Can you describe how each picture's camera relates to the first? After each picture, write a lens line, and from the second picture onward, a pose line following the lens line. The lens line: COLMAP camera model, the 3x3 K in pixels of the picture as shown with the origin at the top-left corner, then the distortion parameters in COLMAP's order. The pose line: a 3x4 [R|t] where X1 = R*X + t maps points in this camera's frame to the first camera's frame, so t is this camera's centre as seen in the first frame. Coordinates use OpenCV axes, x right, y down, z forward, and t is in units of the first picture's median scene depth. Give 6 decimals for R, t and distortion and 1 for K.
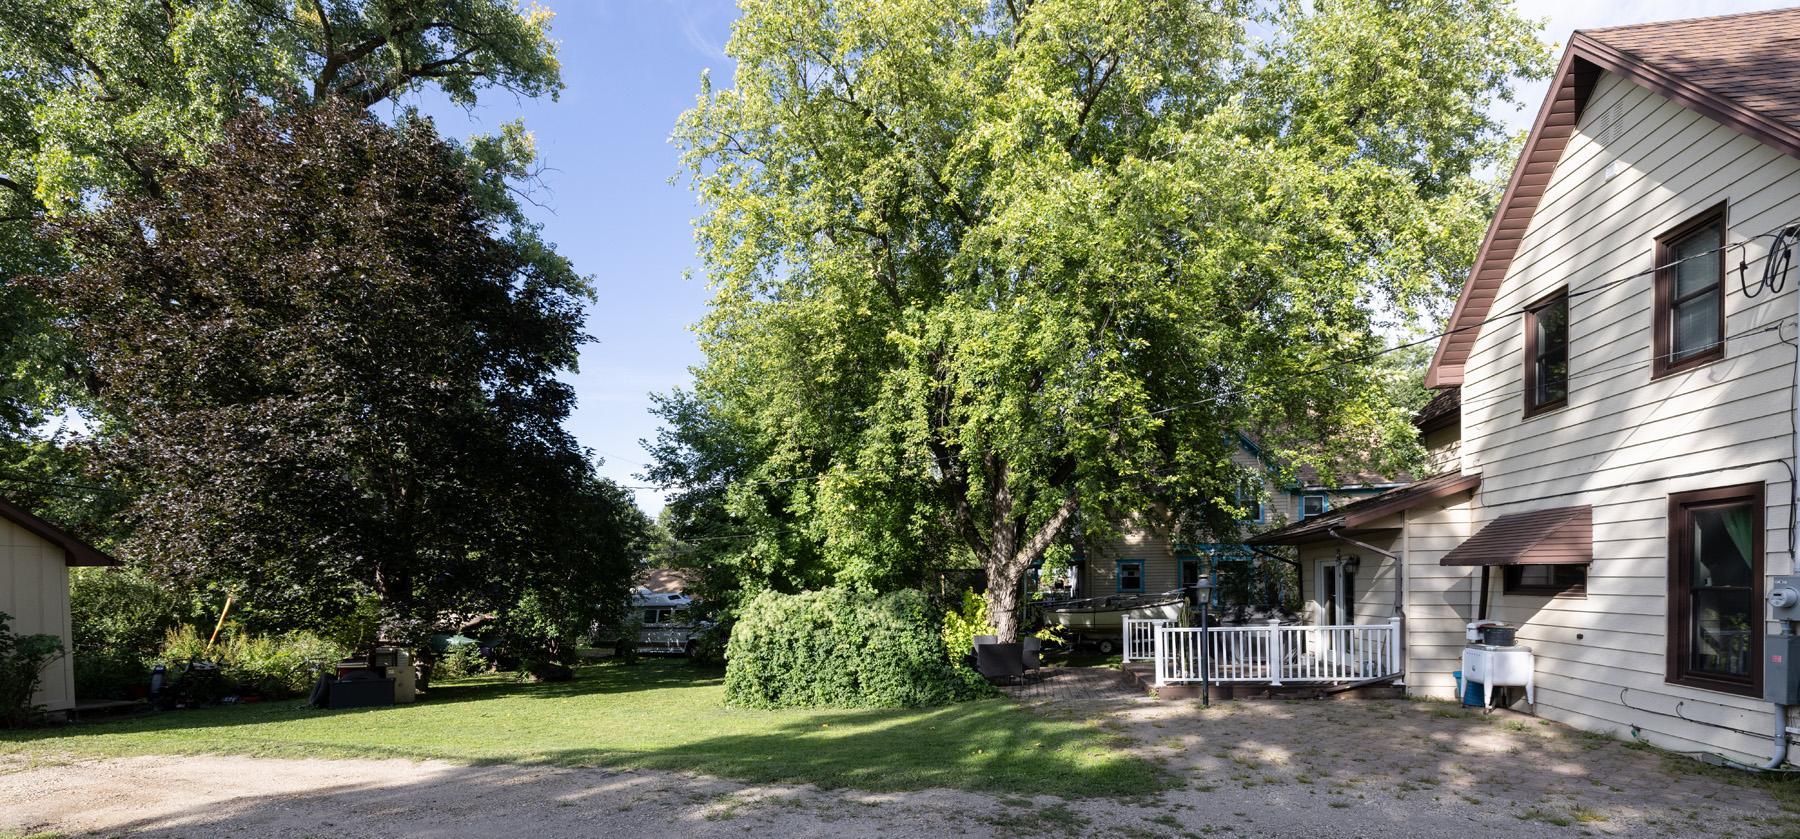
lens RADIAL K [[757.9, 0, 890.9], [0, 757.9, 598.2], [0, 0, 1]] dist [0.018897, 0.000342]
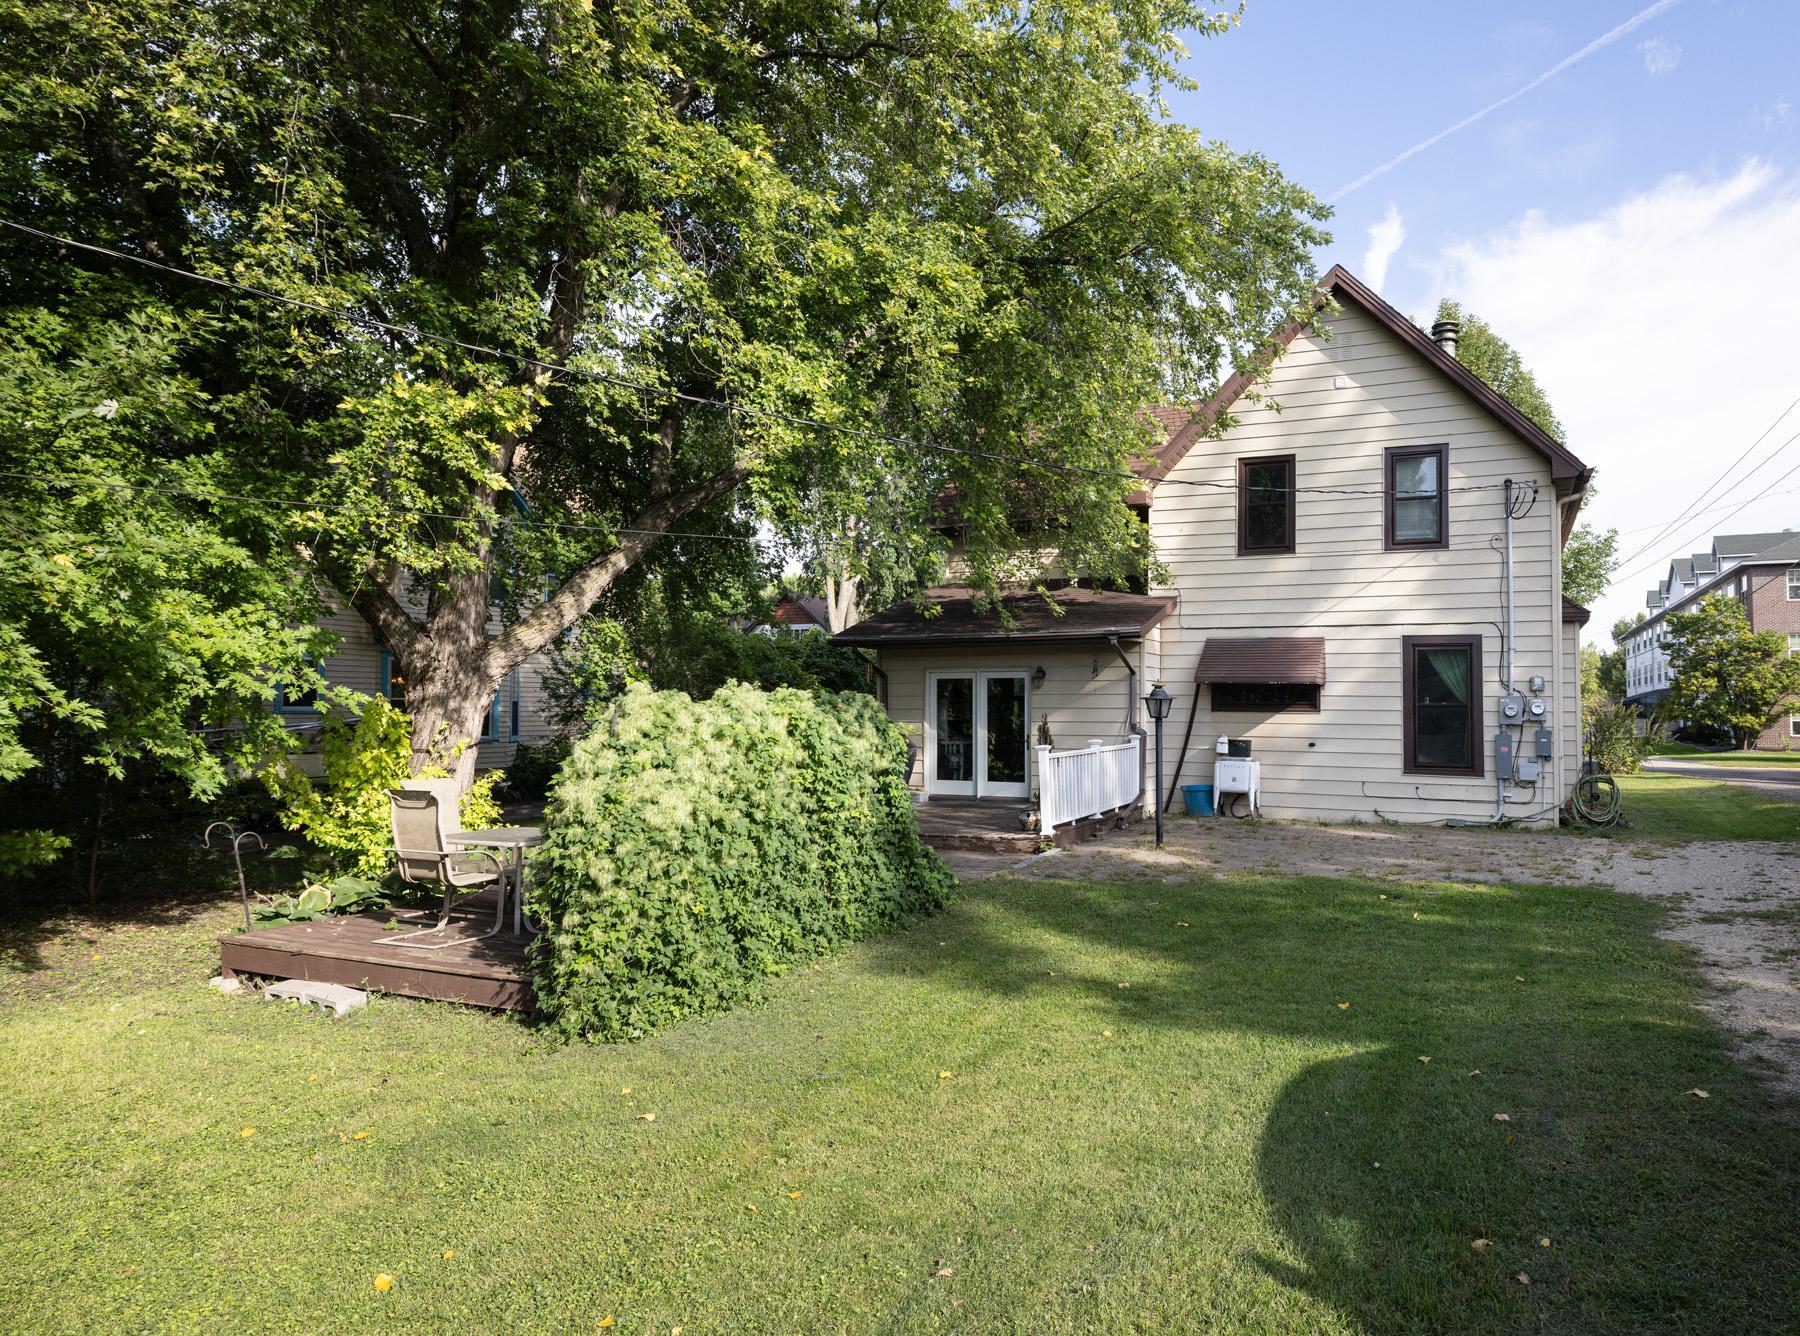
lens RADIAL K [[1146.4, 0, 1000.2], [0, 1146.4, 668.6], [0, 0, 1]] dist [-0.006056, -0.003510]
pose [[0.239719, 0.050688, 0.969518, -0.854963], [0.009069, 0.998476, -0.054445, 0.020926], [-0.970800, 0.021844, 0.238894, 0.910645]]
